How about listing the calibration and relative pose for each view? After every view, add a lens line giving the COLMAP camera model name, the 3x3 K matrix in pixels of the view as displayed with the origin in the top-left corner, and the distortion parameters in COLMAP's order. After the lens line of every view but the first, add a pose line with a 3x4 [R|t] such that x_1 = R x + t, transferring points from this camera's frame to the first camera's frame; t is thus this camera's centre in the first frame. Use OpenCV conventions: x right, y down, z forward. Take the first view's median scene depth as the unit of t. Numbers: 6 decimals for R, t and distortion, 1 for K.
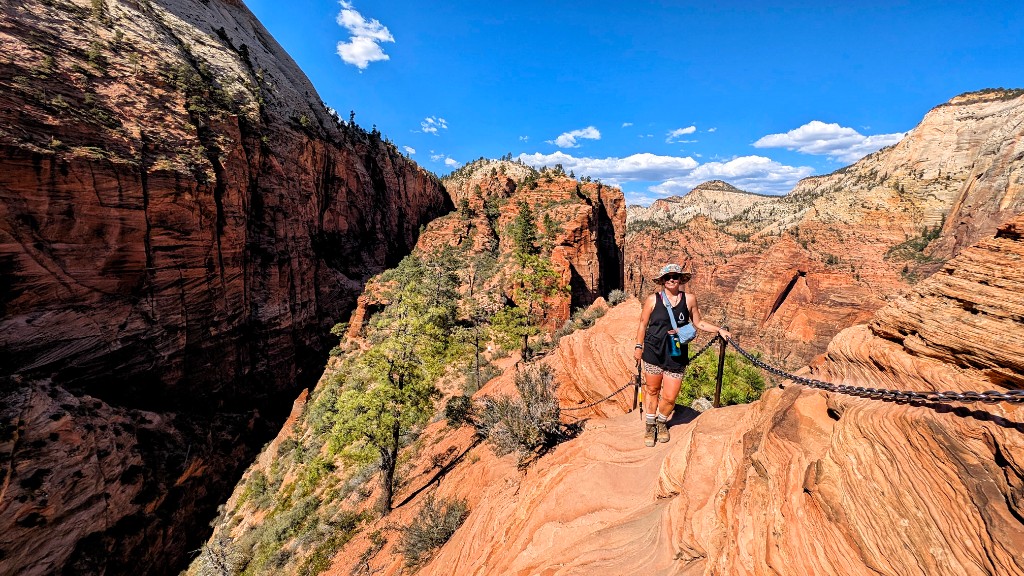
lens RADIAL K [[381.9, 0, 505.3], [0, 381.9, 300.7], [0, 0, 1]] dist [-0.000192, -0.000030]
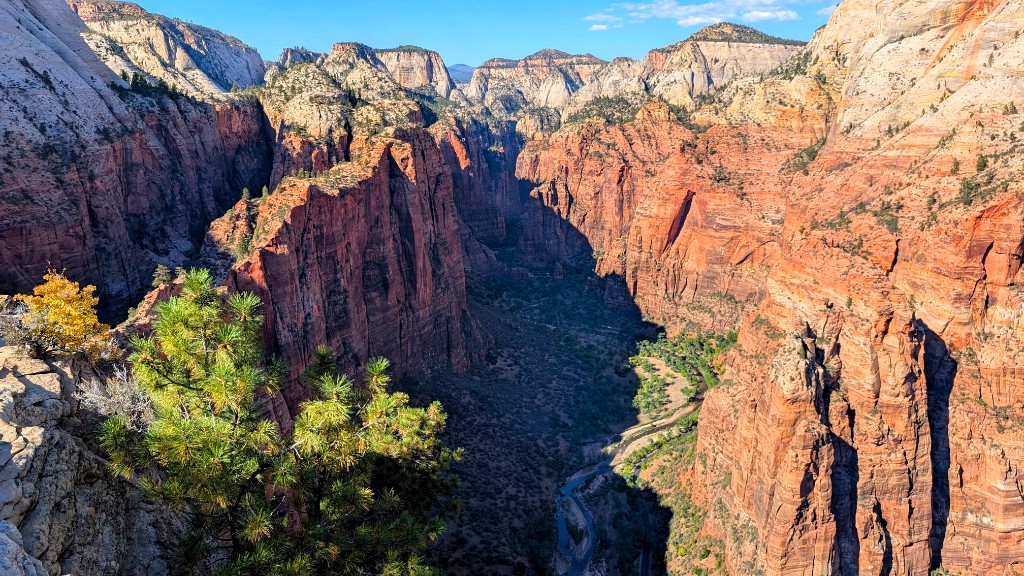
lens RADIAL K [[726.2, 0, 512.7], [0, 726.2, 312.6], [0, 0, 1]] dist [0.002185, -0.008506]
pose [[0.993527, -0.084048, 0.076425, 0.366404], [0.074651, 0.990150, 0.118447, -0.048239], [-0.085627, -0.111975, 0.990015, -0.994829]]
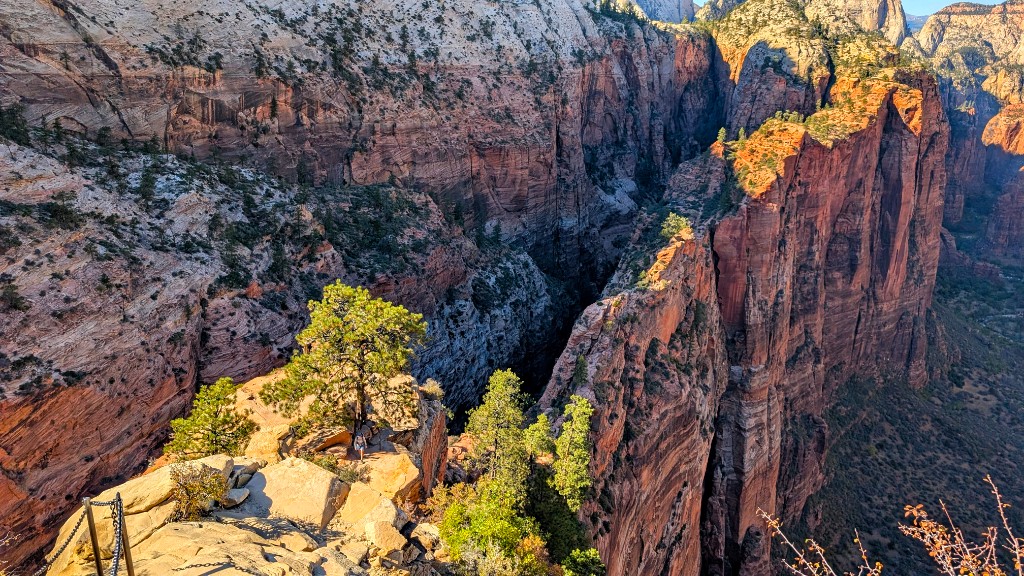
lens RADIAL K [[726.2, 0, 512.7], [0, 726.2, 312.6], [0, 0, 1]] dist [0.002185, -0.008506]
pose [[0.913063, 0.118893, -0.390102, 0.154034], [-0.052346, 0.982815, 0.177017, -0.054500], [0.404444, -0.141207, 0.903596, -0.777391]]
